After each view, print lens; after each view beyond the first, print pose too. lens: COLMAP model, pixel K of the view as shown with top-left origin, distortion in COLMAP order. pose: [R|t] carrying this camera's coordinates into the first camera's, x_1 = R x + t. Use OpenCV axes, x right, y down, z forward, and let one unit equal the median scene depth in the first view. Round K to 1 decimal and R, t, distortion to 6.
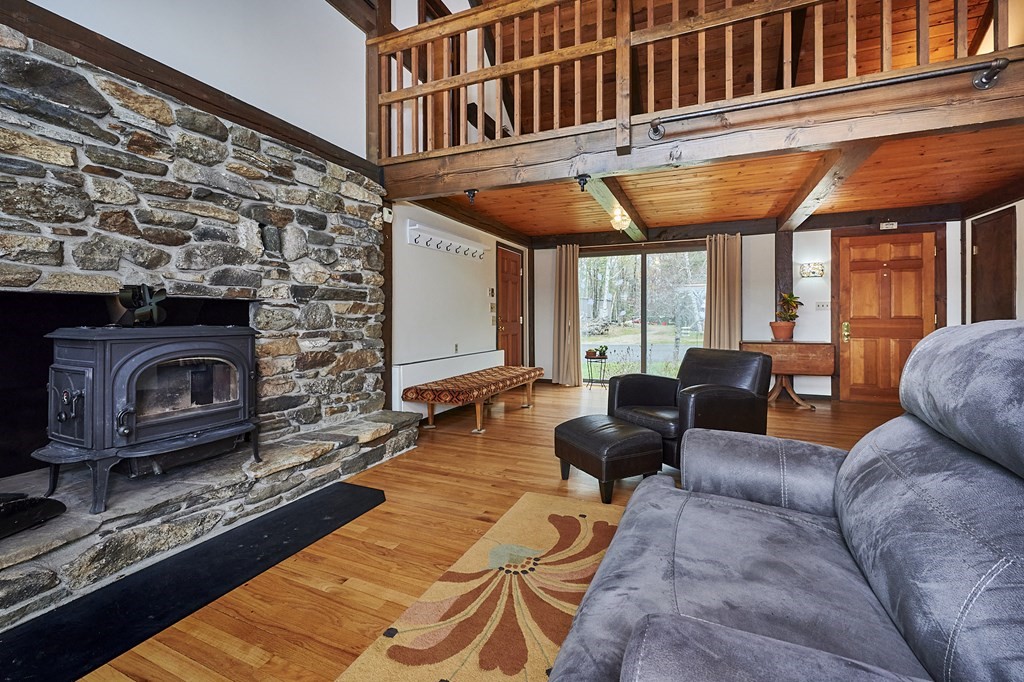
lens RADIAL K [[438.4, 0, 519.7], [0, 438.4, 319.6], [0, 0, 1]] dist [-0.001225, -0.000301]
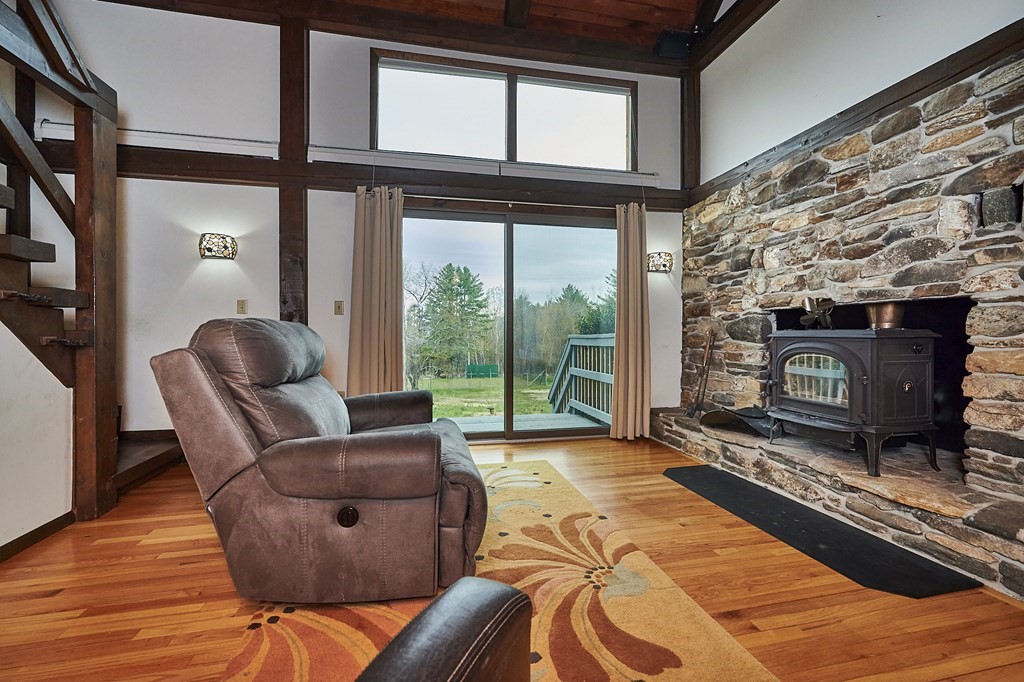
lens RADIAL K [[450.3, 0, 512.0], [0, 450.3, 341.0], [0, 0, 1]] dist [-0.001169, -0.000069]
pose [[-0.815669, 0.009124, -0.578446, 0.515884], [-0.002801, 0.999802, 0.019720, 0.021180], [0.578512, 0.017706, -0.815482, 1.197428]]
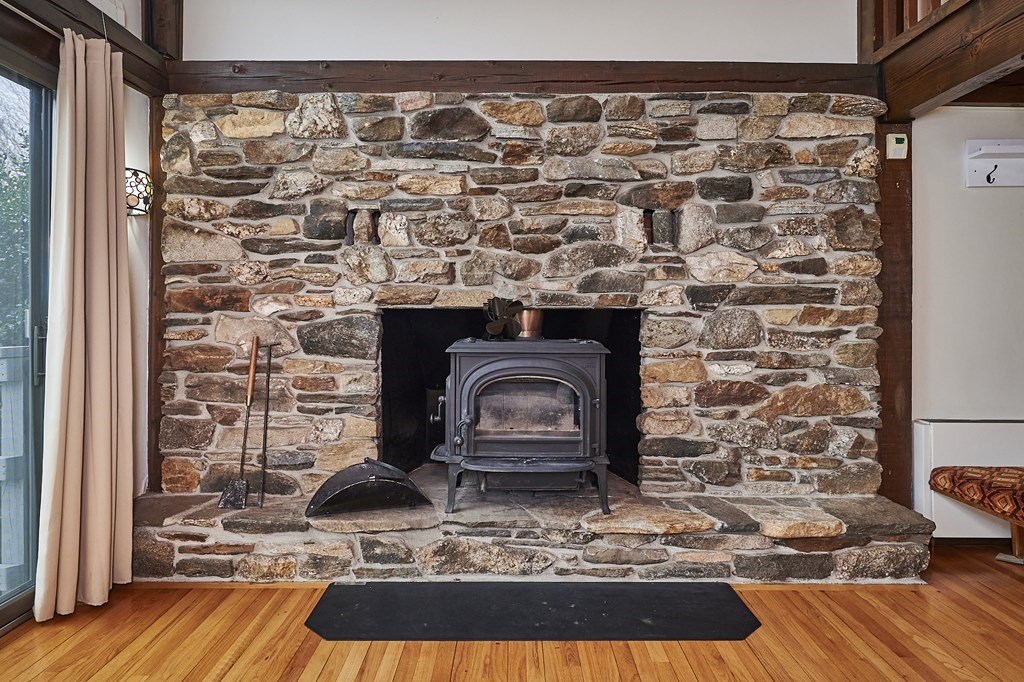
lens RADIAL K [[641.7, 0, 511.1], [0, 641.7, 314.8], [0, 0, 1]] dist [-0.002399, 0.001287]
pose [[0.391348, 0.000204, -0.920243, 0.367155], [-0.007727, 0.999965, -0.003064, -0.027871], [0.920210, 0.008310, 0.391337, 0.344605]]
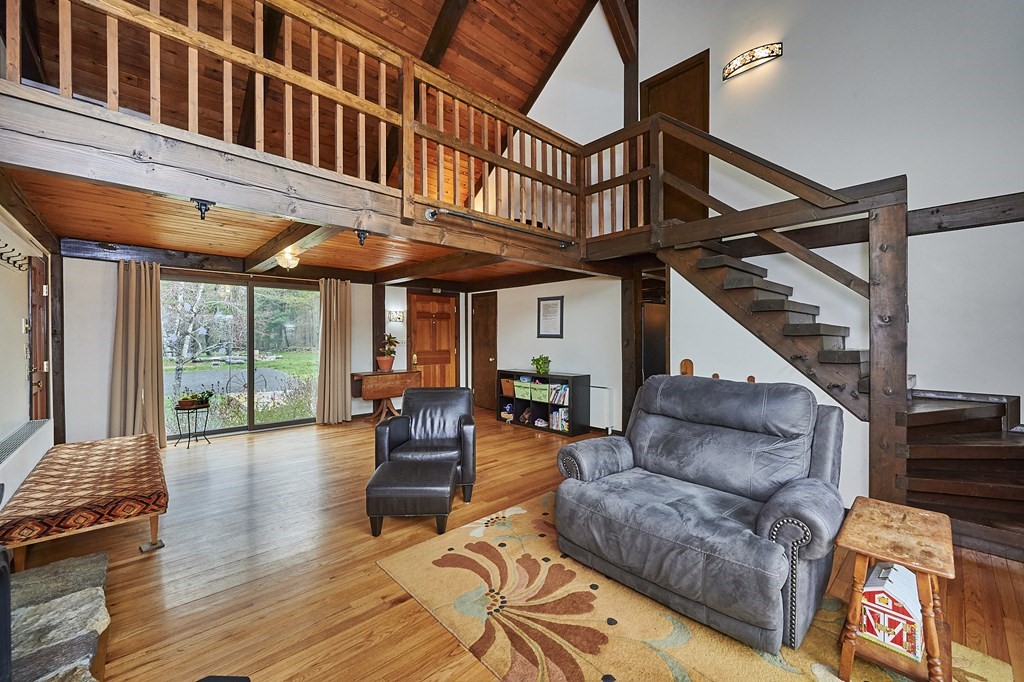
lens RADIAL K [[409.0, 0, 516.9], [0, 409.0, 319.6], [0, 0, 1]] dist [0.000767, 0.000035]
pose [[0.407939, 0.042225, 0.912032, -0.697226], [0.006028, 0.998784, -0.048938, -0.086152], [-0.912989, 0.025461, 0.407188, 0.349911]]
